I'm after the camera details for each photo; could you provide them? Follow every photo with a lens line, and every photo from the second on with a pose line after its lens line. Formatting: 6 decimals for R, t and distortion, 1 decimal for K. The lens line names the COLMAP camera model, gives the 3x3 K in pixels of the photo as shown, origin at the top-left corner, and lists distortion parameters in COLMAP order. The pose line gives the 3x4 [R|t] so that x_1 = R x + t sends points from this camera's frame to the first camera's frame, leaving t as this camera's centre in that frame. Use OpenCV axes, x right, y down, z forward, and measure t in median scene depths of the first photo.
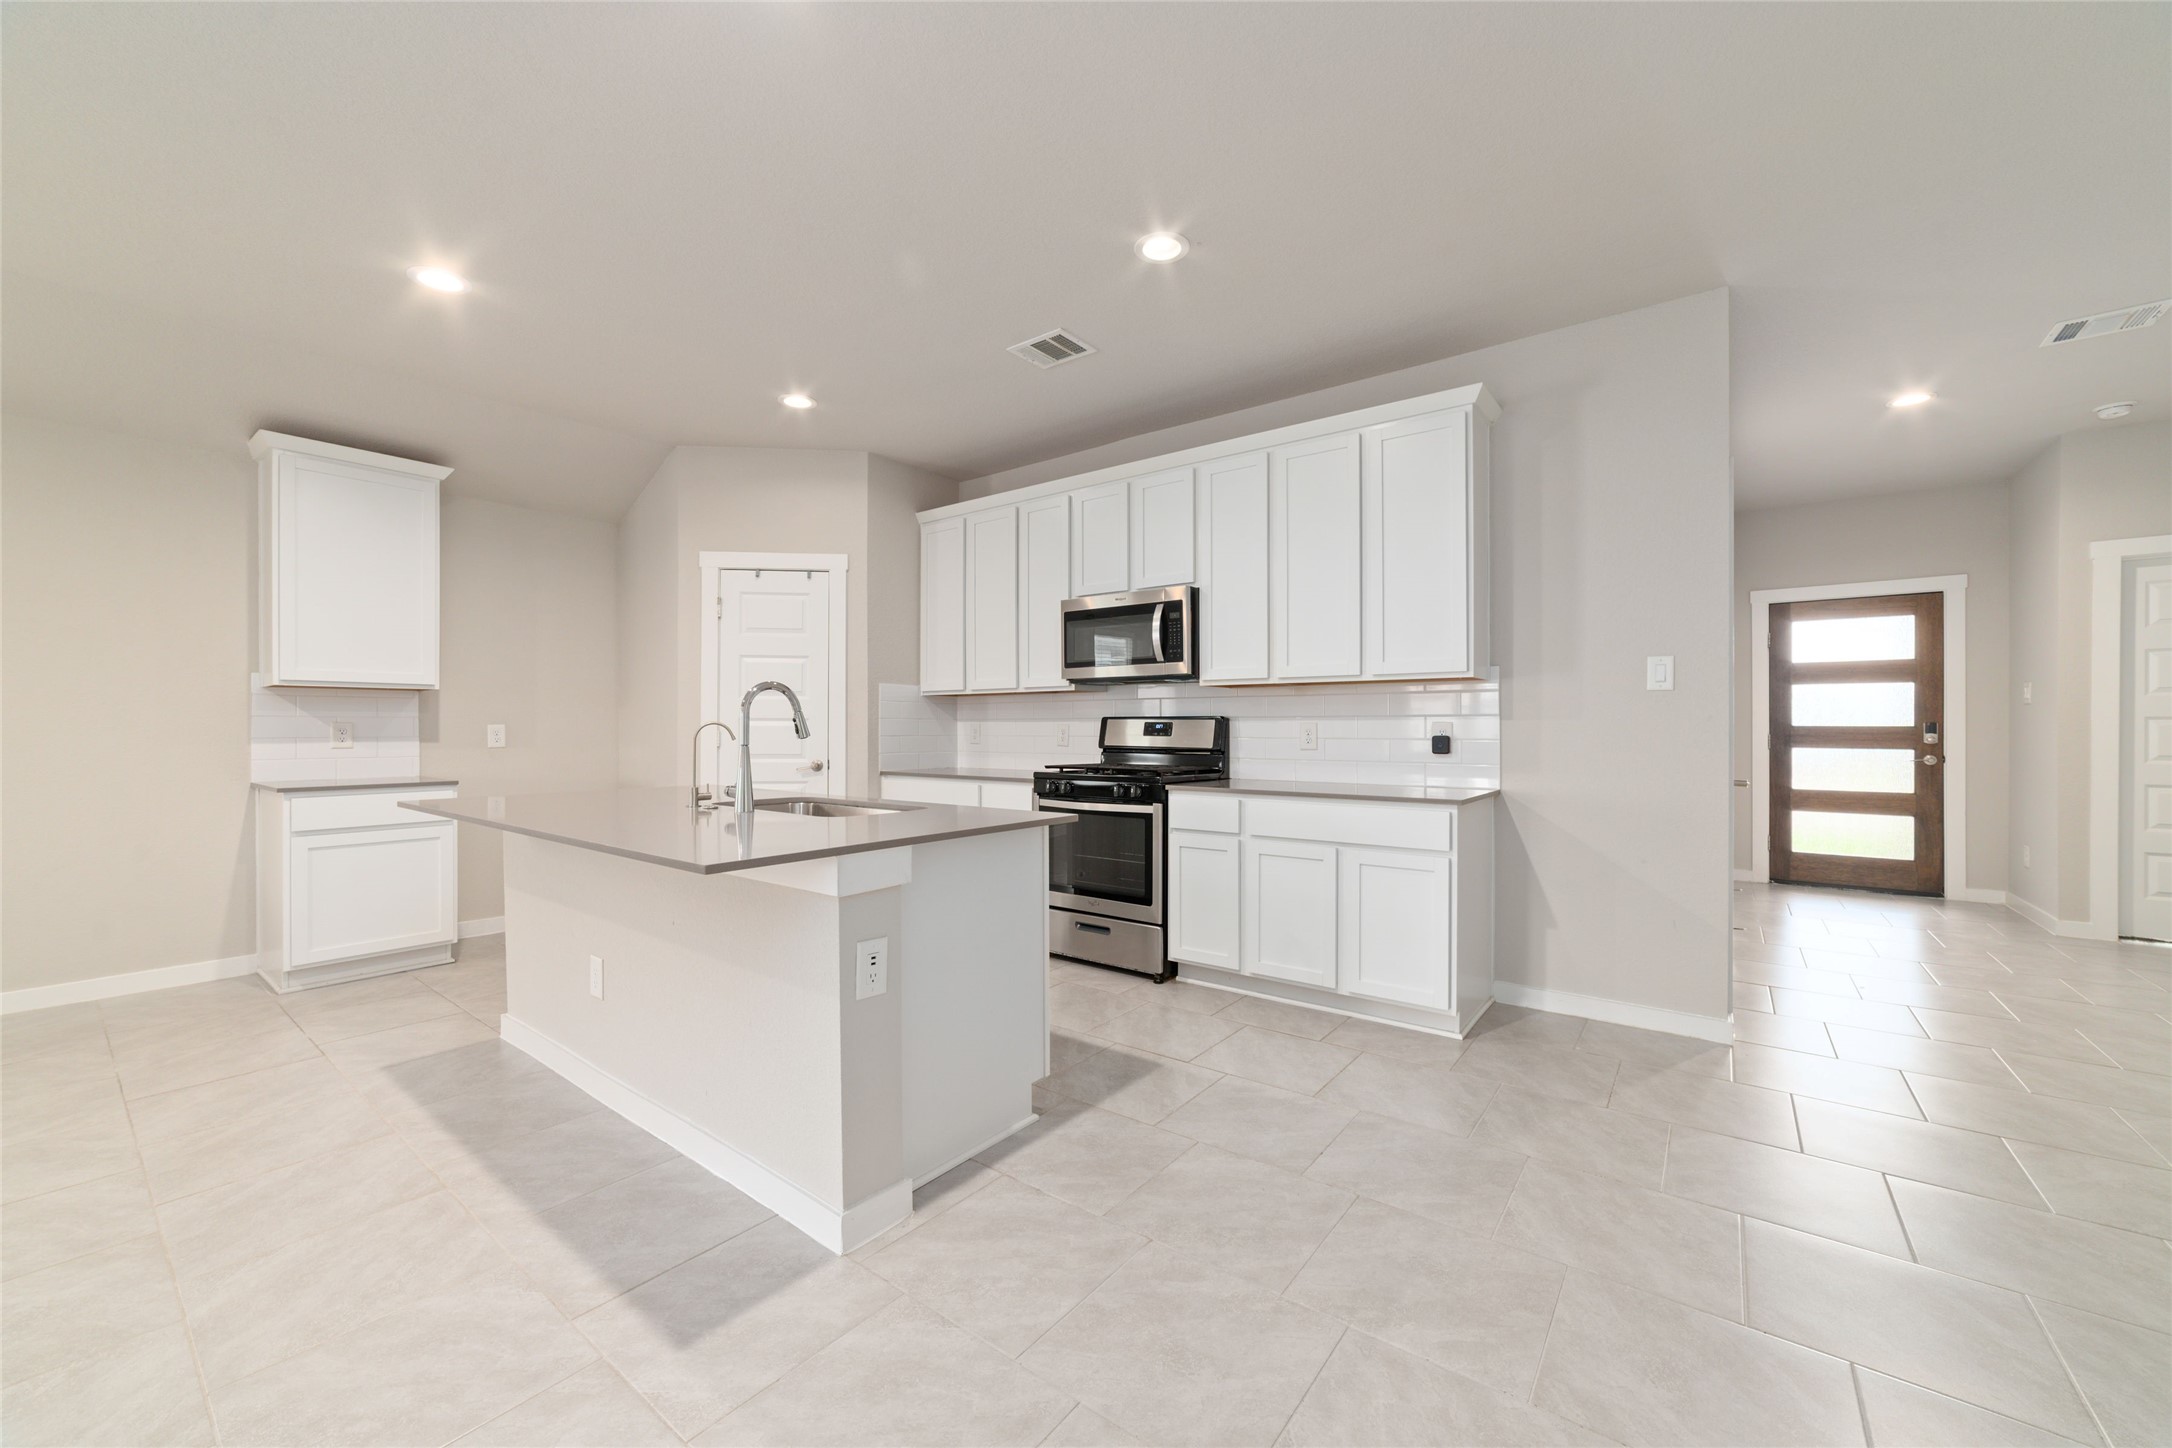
lens RADIAL K [[830.5, 0, 1089.3], [0, 830.5, 724.4], [0, 0, 1]] dist [-0.013781, 0.002006]
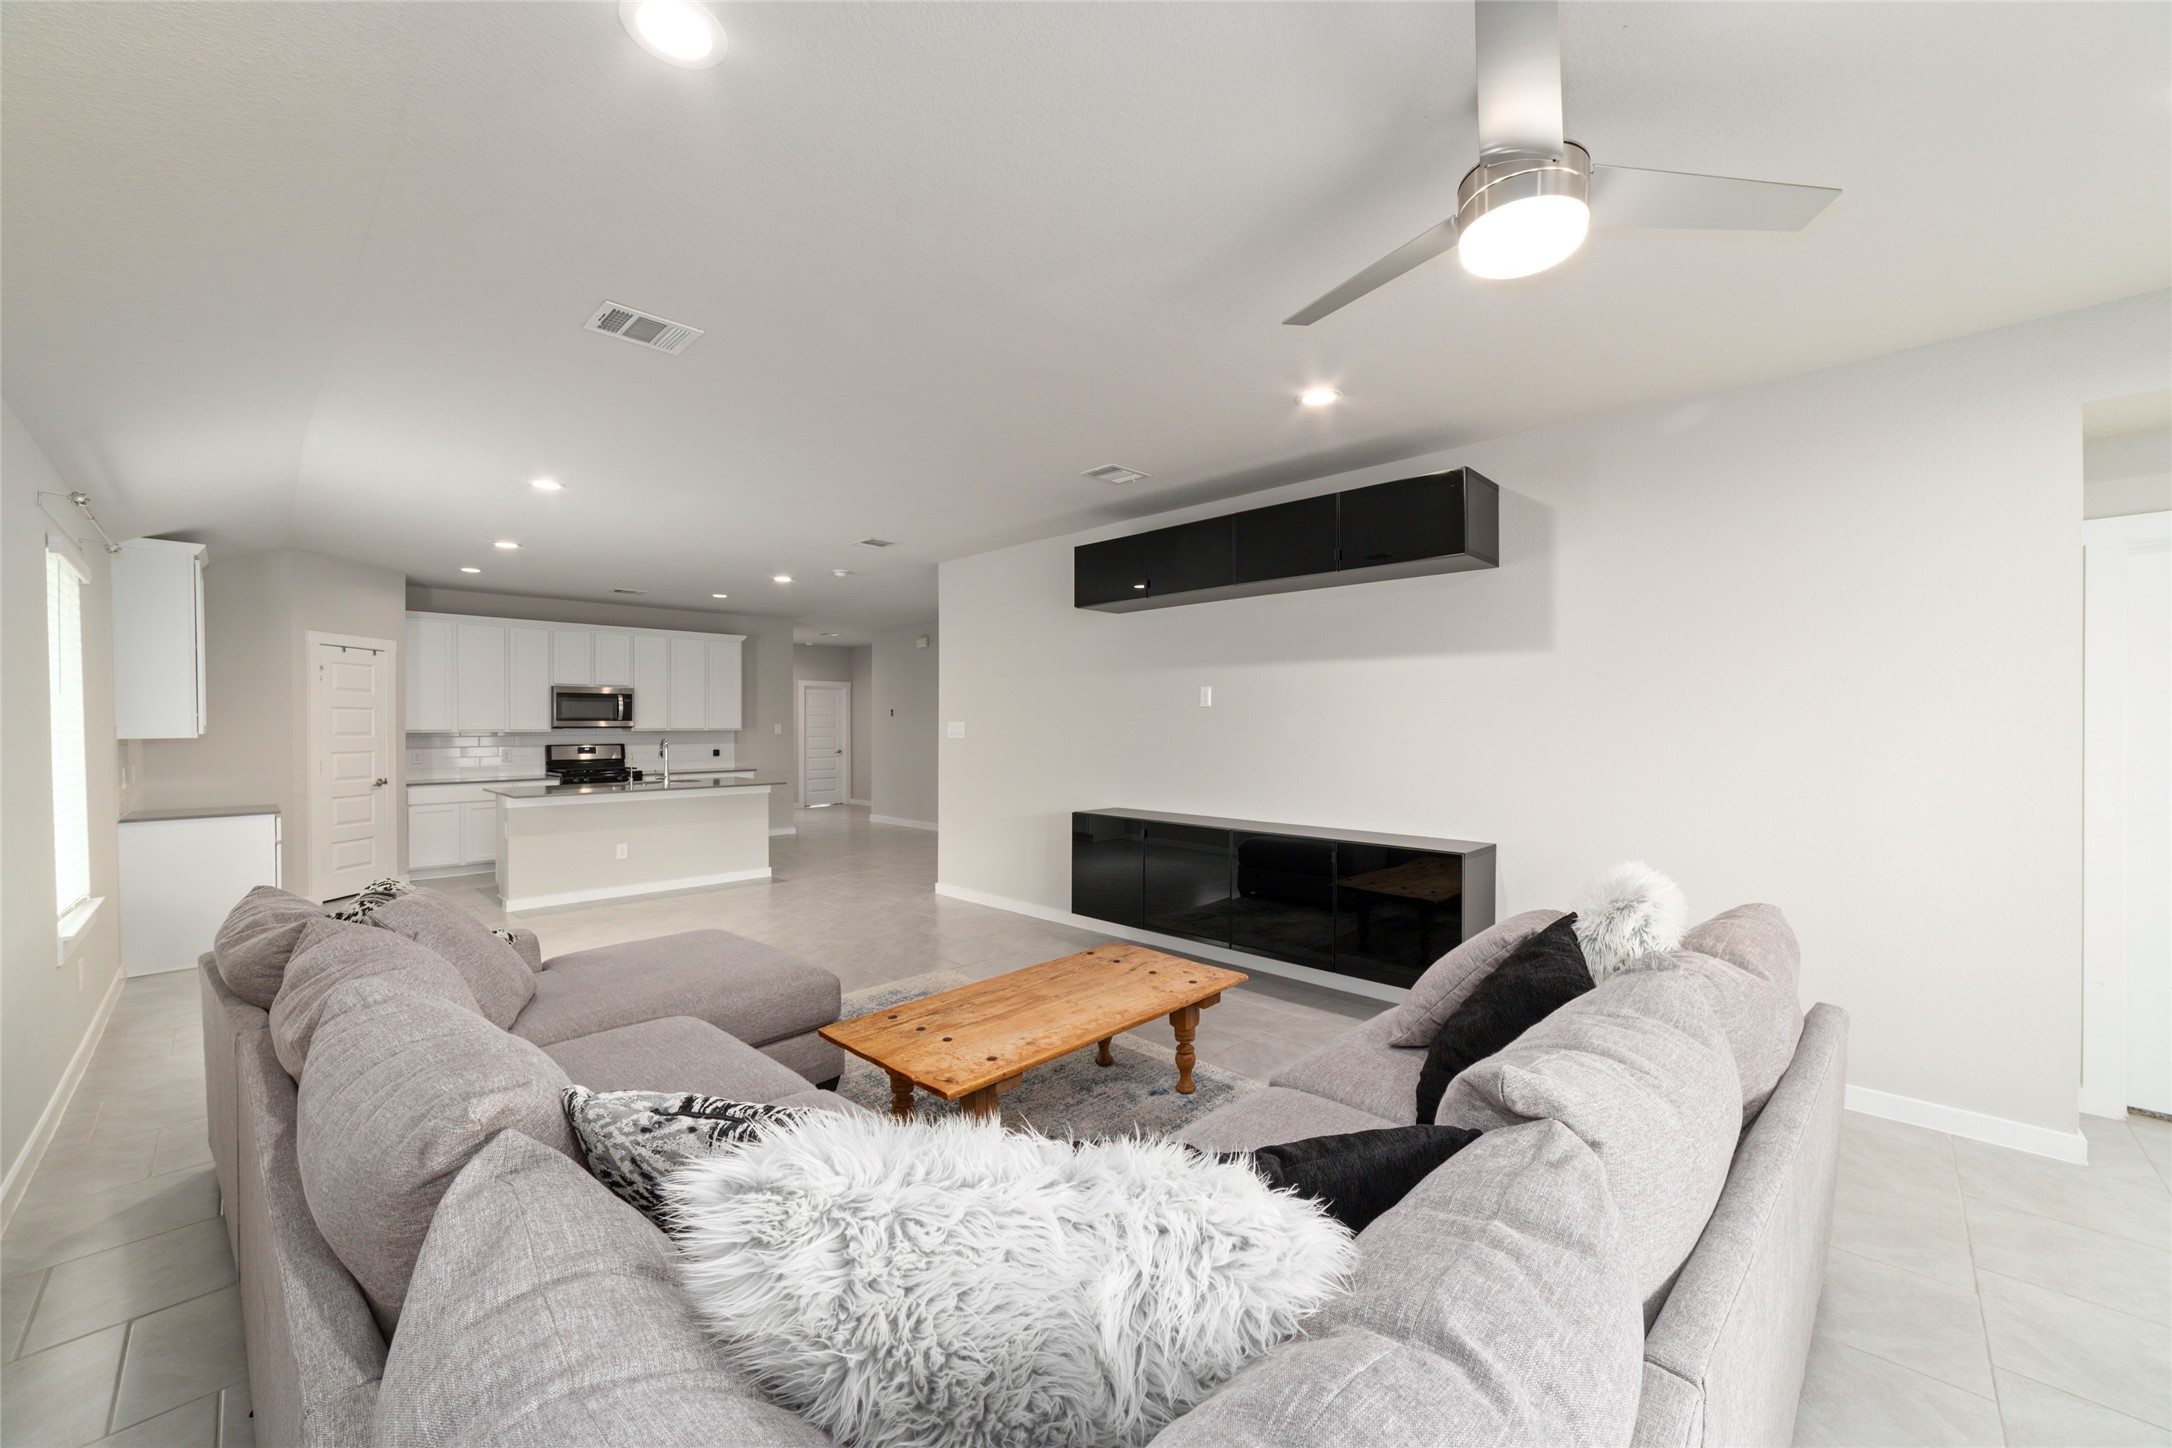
lens RADIAL K [[830.5, 0, 1085.8], [0, 830.5, 731.5], [0, 0, 1]] dist [-0.013781, 0.002006]
pose [[0.119176, -0.009273, 0.992830, -1.977182], [0.000920, 0.999957, 0.009229, -0.064229], [-0.992873, -0.000186, 0.119180, -0.511540]]
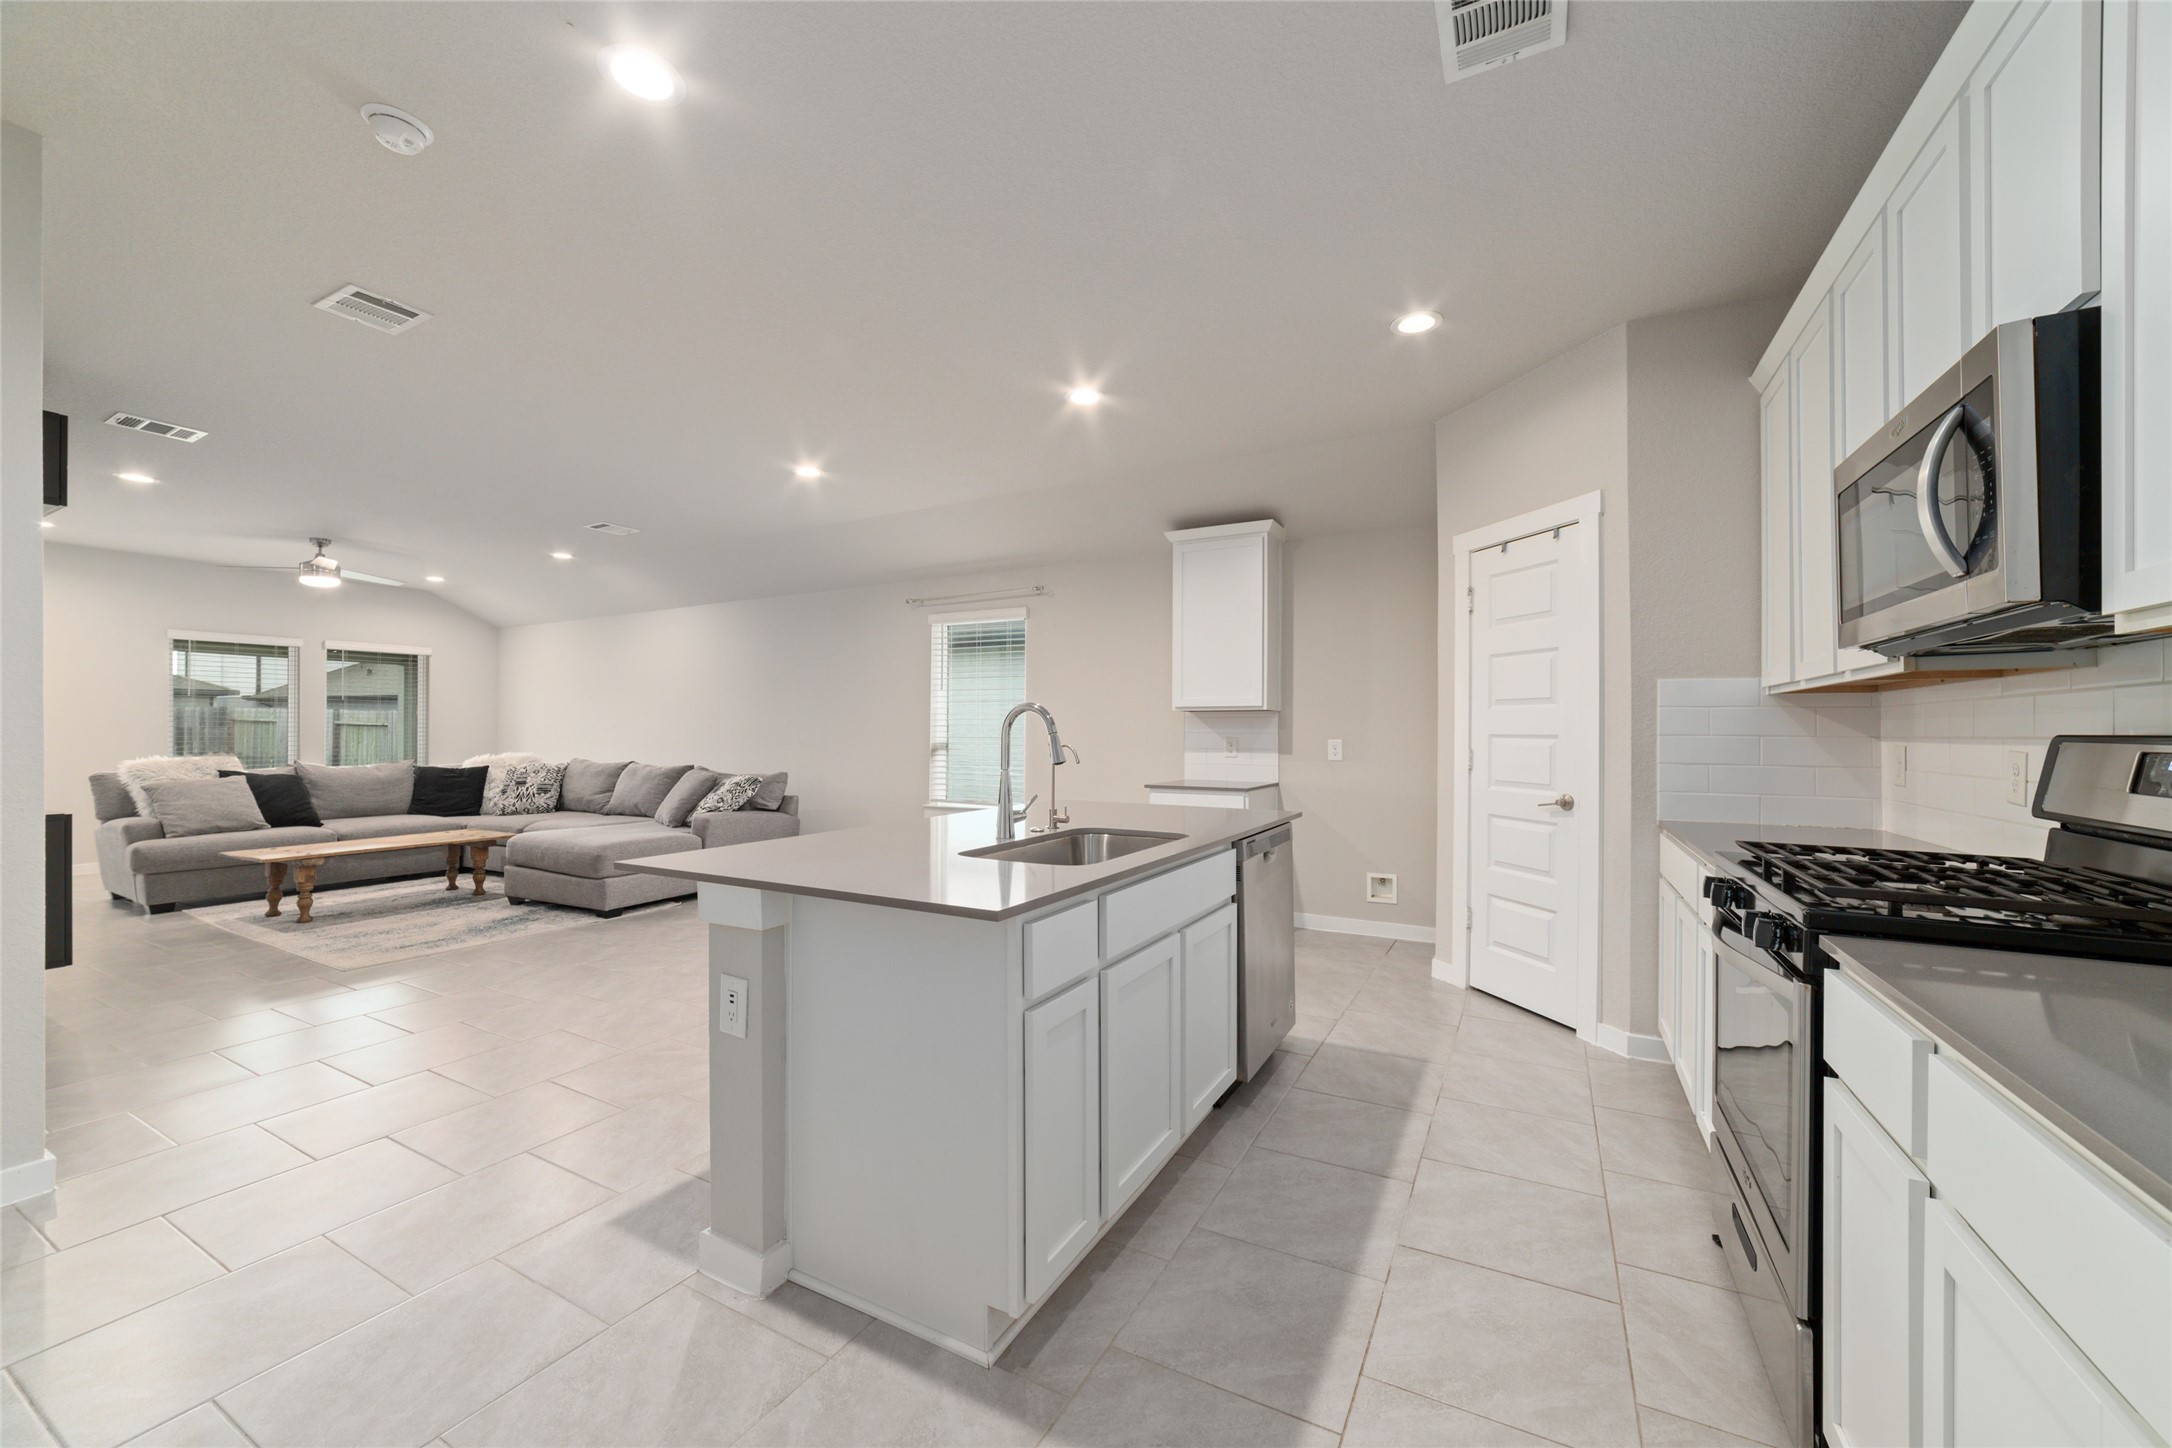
lens RADIAL K [[830.5, 0, 1092.9], [0, 830.5, 727.8], [0, 0, 1]] dist [-0.013781, 0.002006]
pose [[0.160501, -0.004137, -0.987027, 0.360730], [0.000081, 0.999991, -0.004178, -0.012681], [0.987036, 0.000590, 0.160500, 0.597355]]
